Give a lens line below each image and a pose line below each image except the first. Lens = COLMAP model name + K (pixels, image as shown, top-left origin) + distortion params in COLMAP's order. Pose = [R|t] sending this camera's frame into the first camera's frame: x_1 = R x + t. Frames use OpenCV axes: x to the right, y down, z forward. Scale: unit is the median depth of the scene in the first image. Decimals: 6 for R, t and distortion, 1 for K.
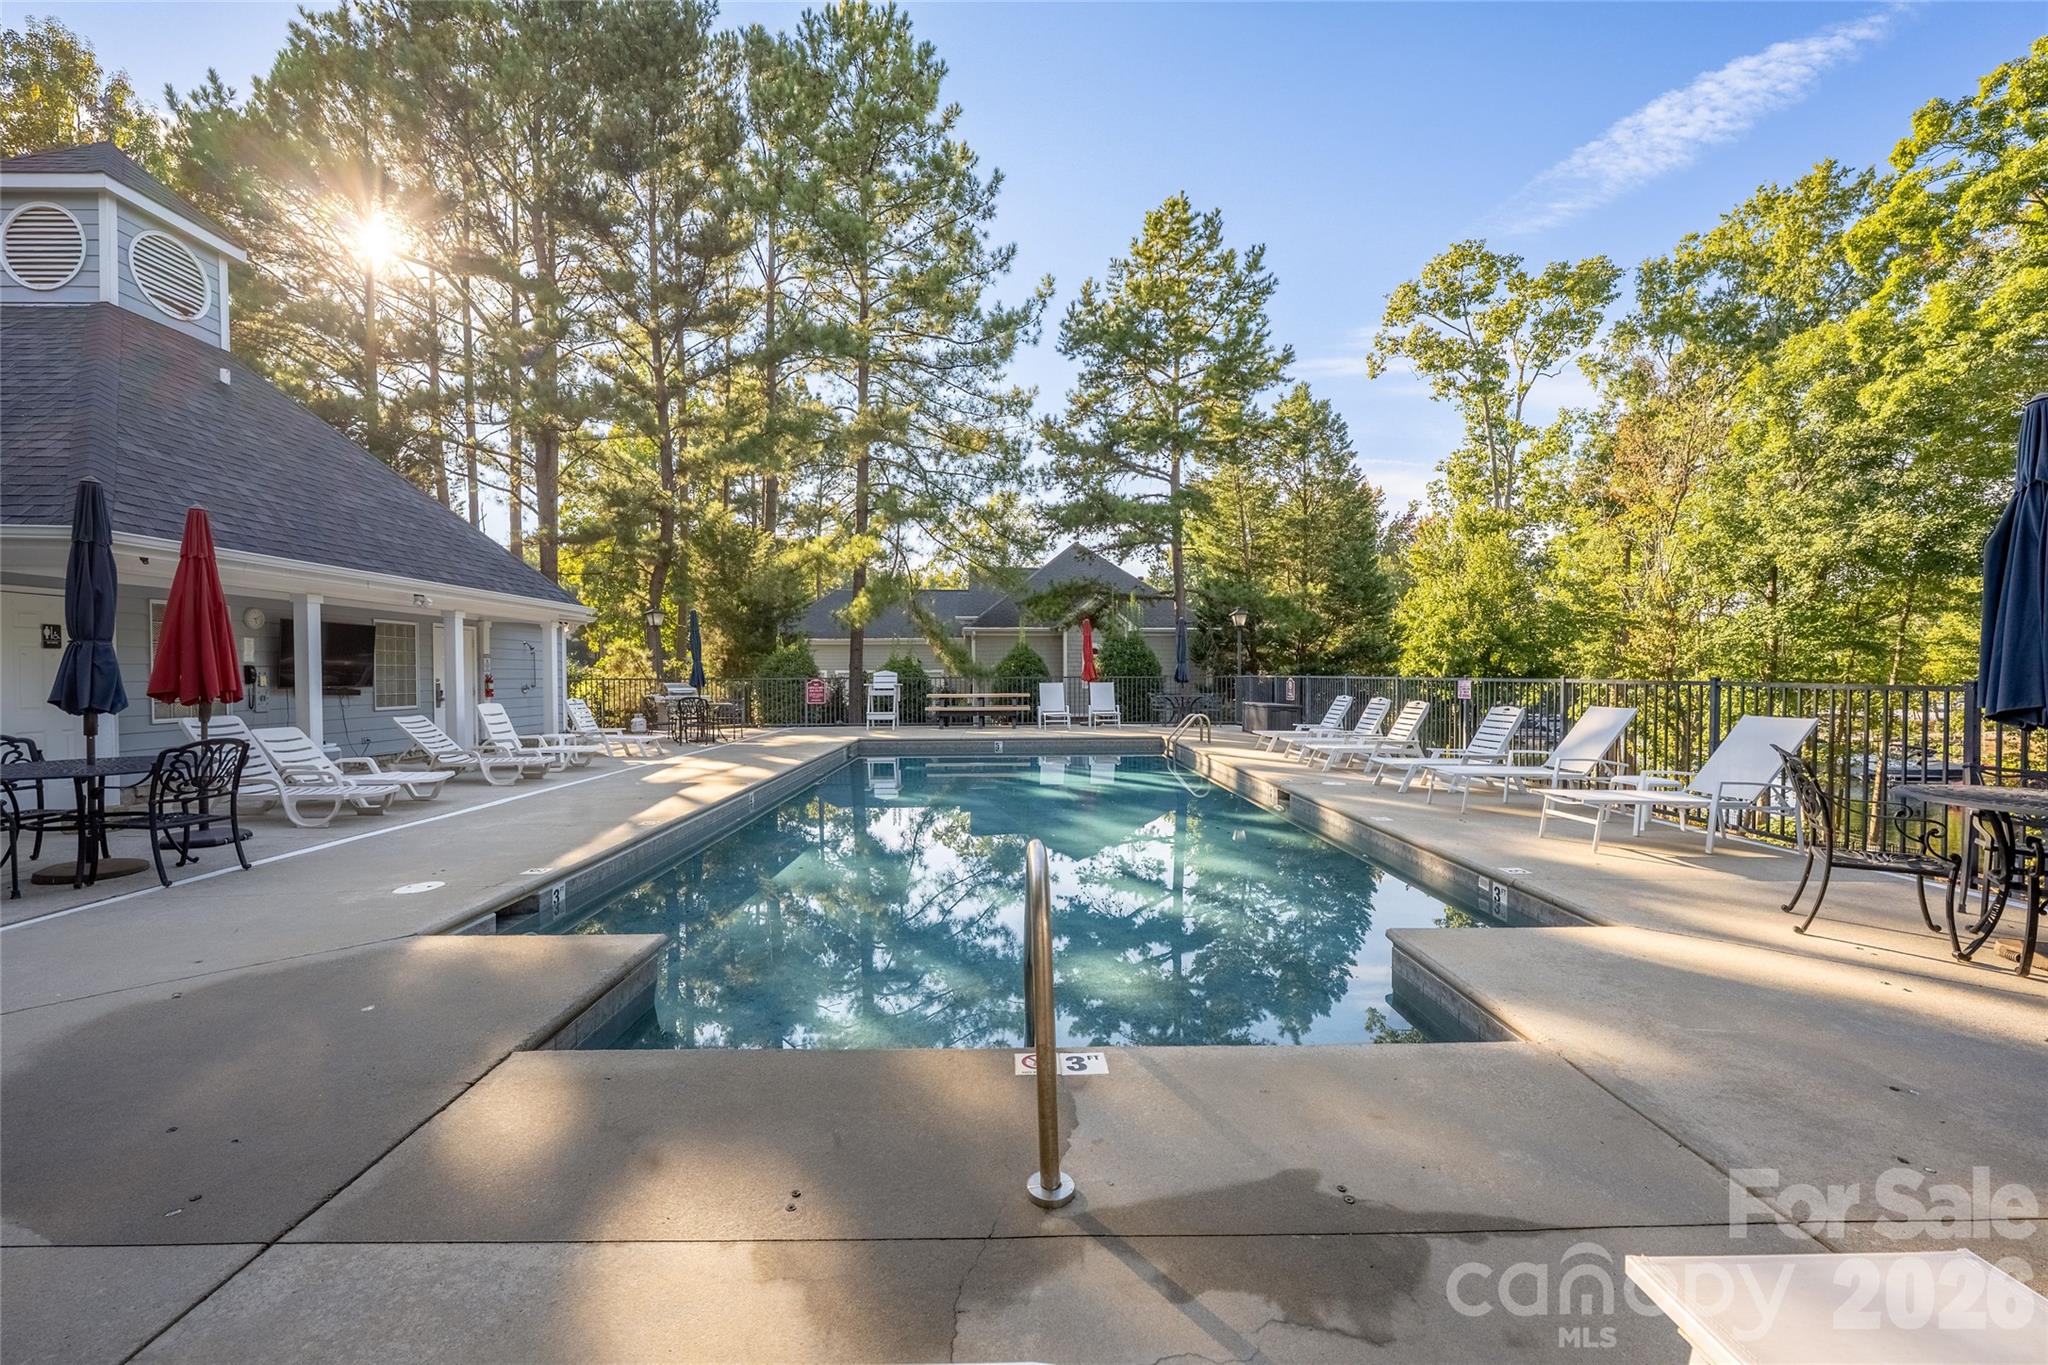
lens RADIAL K [[828.7, 0, 1023.0], [0, 828.7, 680.4], [0, 0, 1]] dist [0.003014, -0.000046]
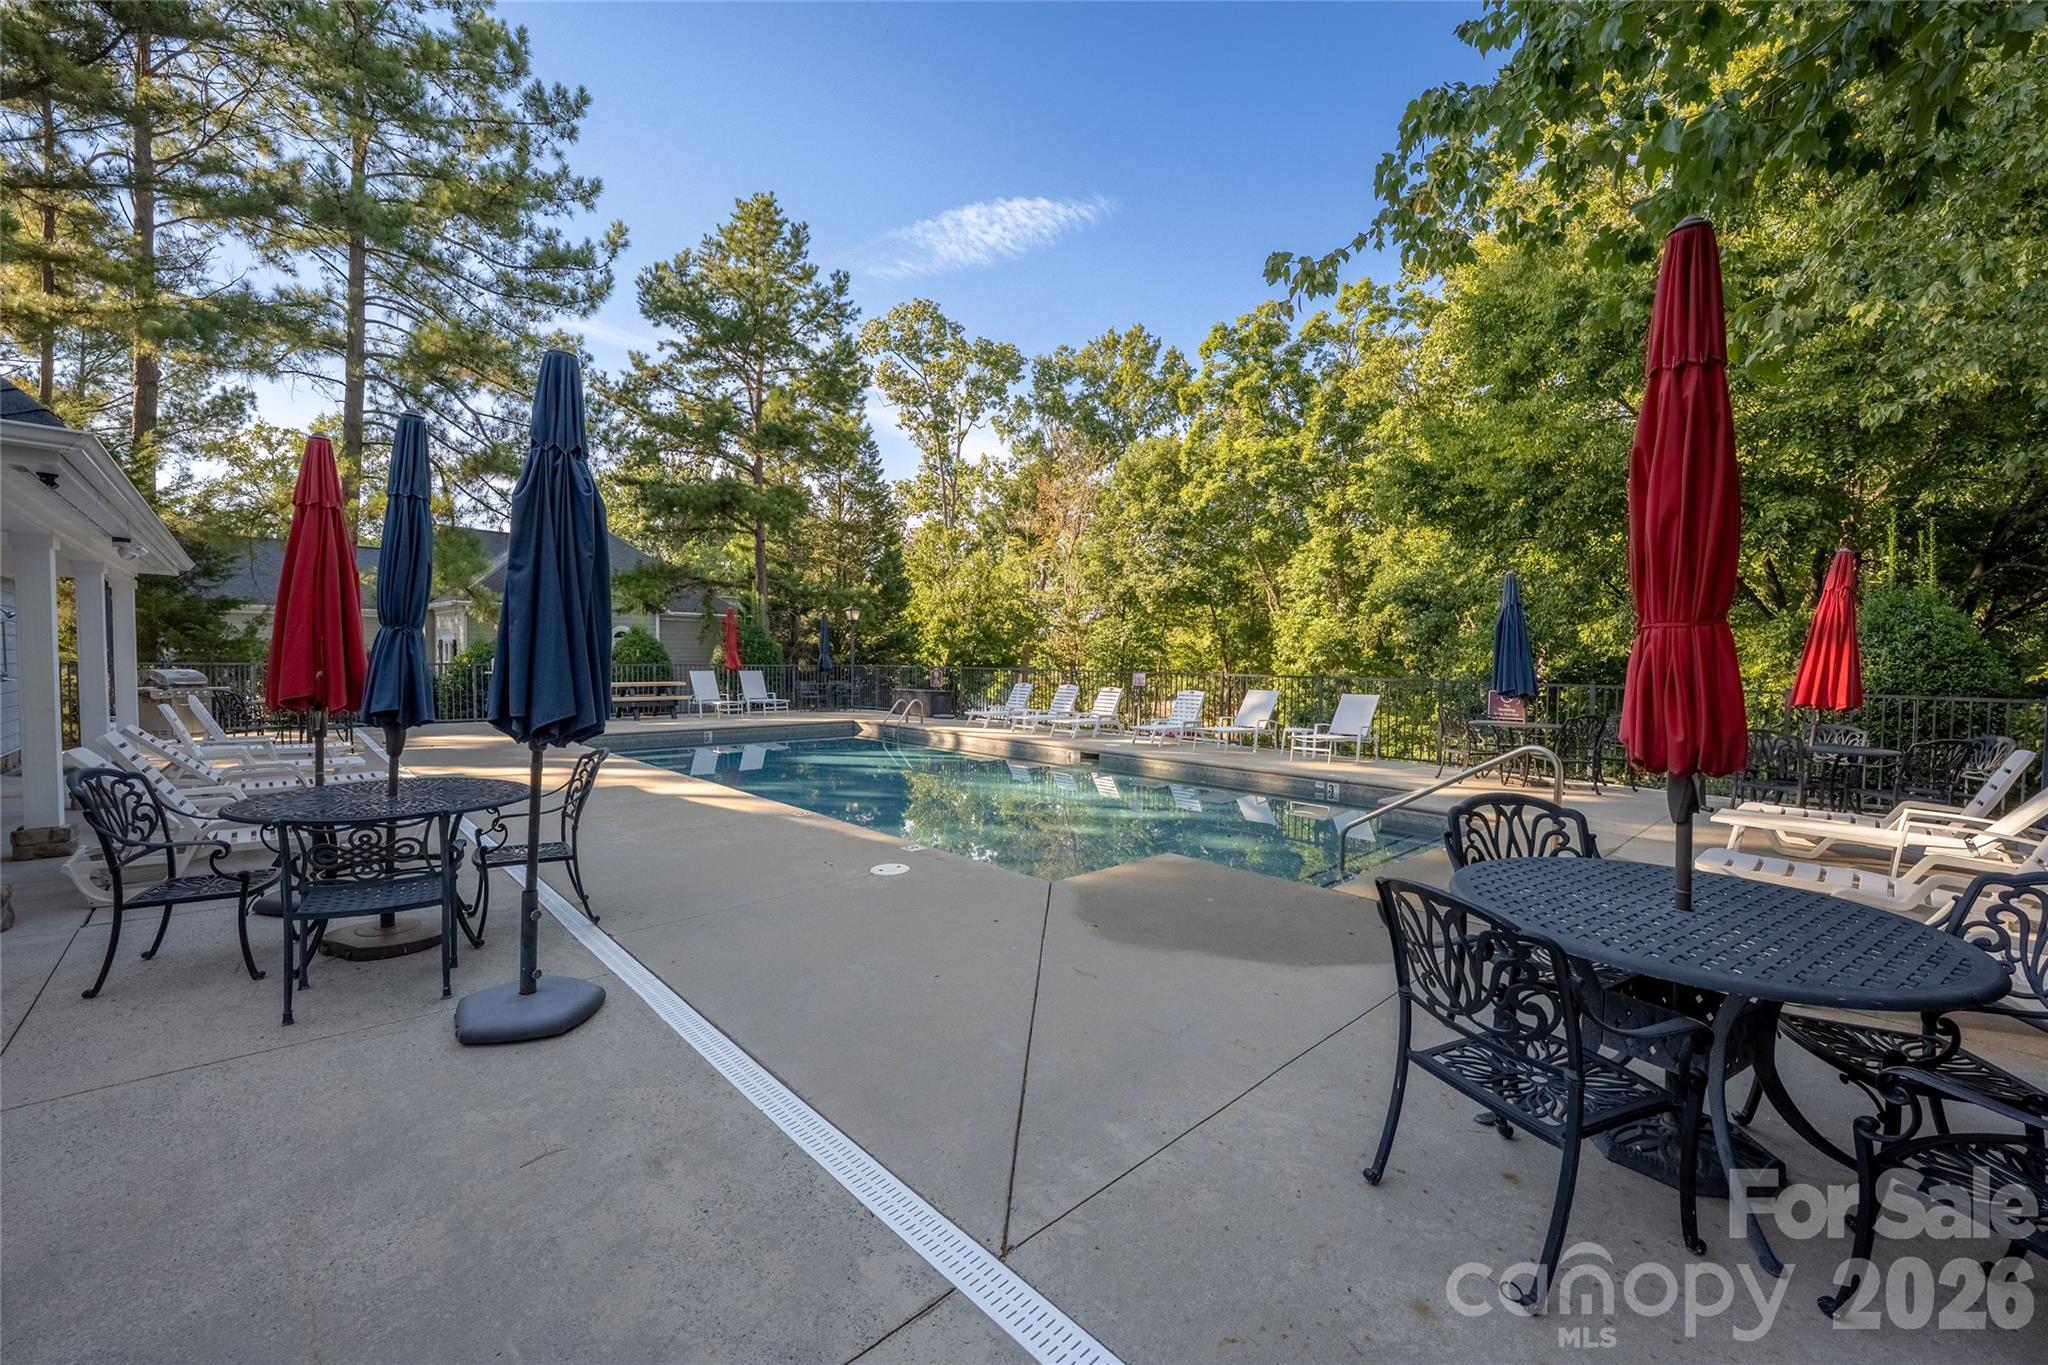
lens RADIAL K [[828.7, 0, 1023.1], [0, 828.7, 682.2], [0, 0, 1]] dist [0.003014, -0.000046]
pose [[0.744301, -0.004869, 0.667827, -0.177184], [-0.009043, 0.999808, 0.017367, -0.001666], [-0.667783, -0.018965, 0.744114, 0.009132]]
